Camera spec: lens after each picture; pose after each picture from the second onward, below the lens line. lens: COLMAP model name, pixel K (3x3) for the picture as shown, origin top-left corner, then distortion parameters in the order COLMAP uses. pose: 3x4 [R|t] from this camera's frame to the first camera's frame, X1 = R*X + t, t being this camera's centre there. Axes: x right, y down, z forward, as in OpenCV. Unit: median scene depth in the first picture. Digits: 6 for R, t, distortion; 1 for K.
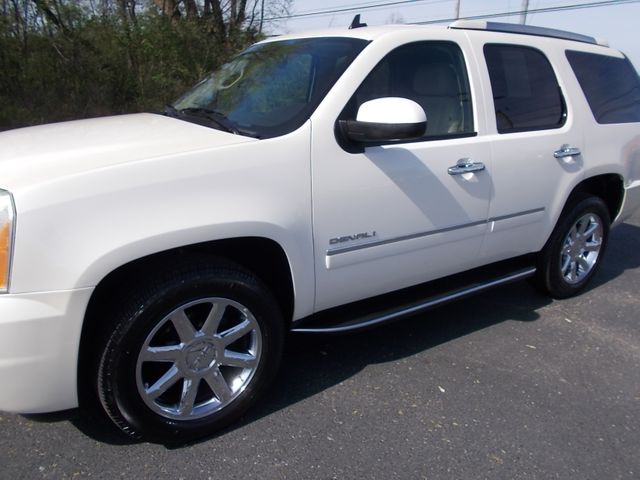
lens RADIAL K [[491.7, 0, 323.7], [0, 491.7, 239.2], [0, 0, 1]] dist [0.032516, -0.038671]
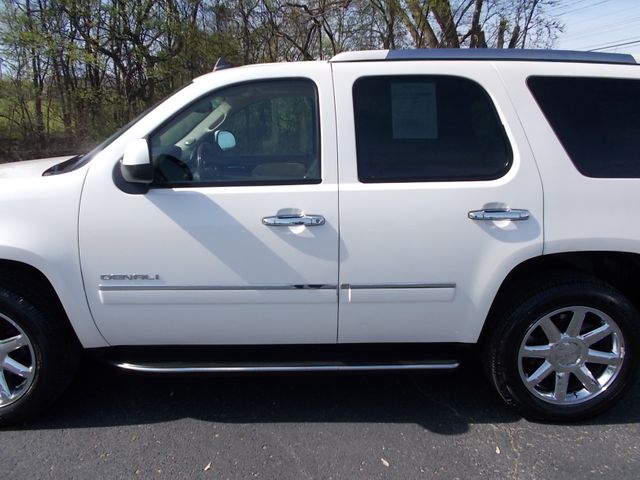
lens RADIAL K [[491.7, 0, 319.8], [0, 491.7, 236.4], [0, 0, 1]] dist [0.032516, -0.038671]
pose [[0.837606, 0.103832, -0.536316, 0.809317], [-0.149853, 0.987781, -0.042800, -0.088567], [0.525320, 0.116218, 0.842931, 0.310583]]
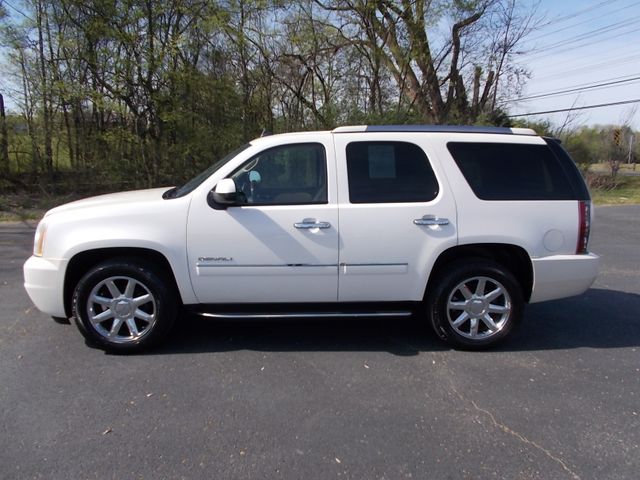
lens RADIAL K [[491.7, 0, 320.3], [0, 491.7, 239.3], [0, 0, 1]] dist [0.032516, -0.038671]
pose [[0.849692, 0.069084, -0.522734, 1.106577], [-0.144867, 0.983815, -0.105458, 0.050169], [0.506988, 0.165334, 0.845948, -0.230155]]
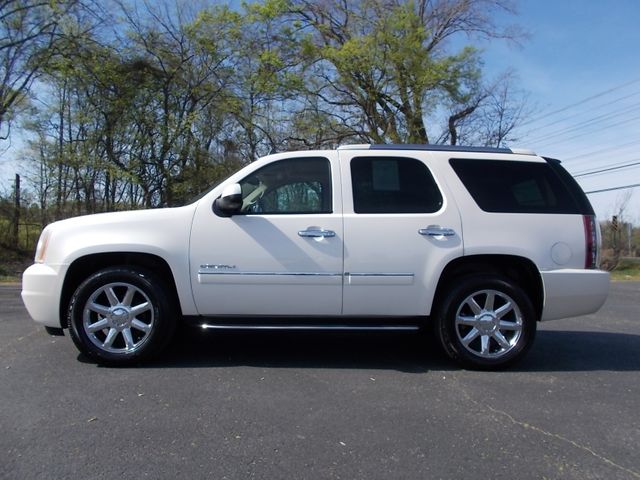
lens RADIAL K [[491.7, 0, 319.9], [0, 491.7, 238.8], [0, 0, 1]] dist [0.032516, -0.038671]
pose [[0.846181, -0.022718, -0.532411, 1.101974], [-0.155531, 0.945063, -0.287518, 0.297432], [0.509694, 0.326099, 0.796161, -0.159571]]
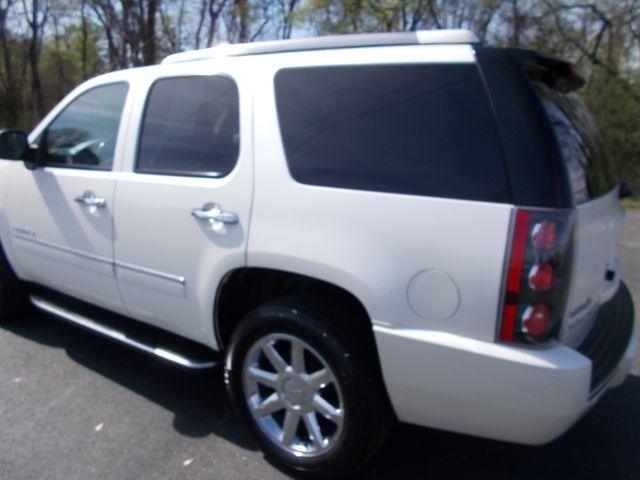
lens RADIAL K [[491.7, 0, 315.4], [0, 491.7, 240.1], [0, 0, 1]] dist [0.032516, -0.038671]
pose [[0.353410, 0.190677, -0.915829, 1.428252], [-0.289405, 0.953264, 0.086792, -0.295470], [0.889576, 0.234372, 0.392076, 1.056376]]
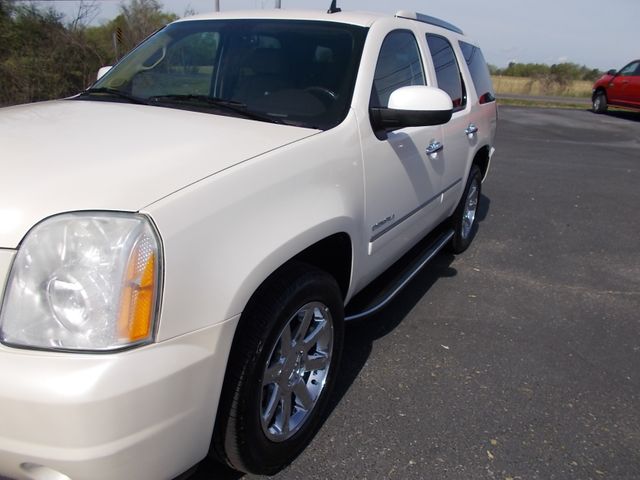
lens RADIAL K [[491.7, 0, 324.1], [0, 491.7, 236.2], [0, 0, 1]] dist [0.032516, -0.038671]
pose [[0.890577, -0.131983, 0.435263, -0.448877], [0.114772, 0.991215, 0.065731, -0.049308], [-0.440114, -0.008582, 0.897901, 0.113435]]
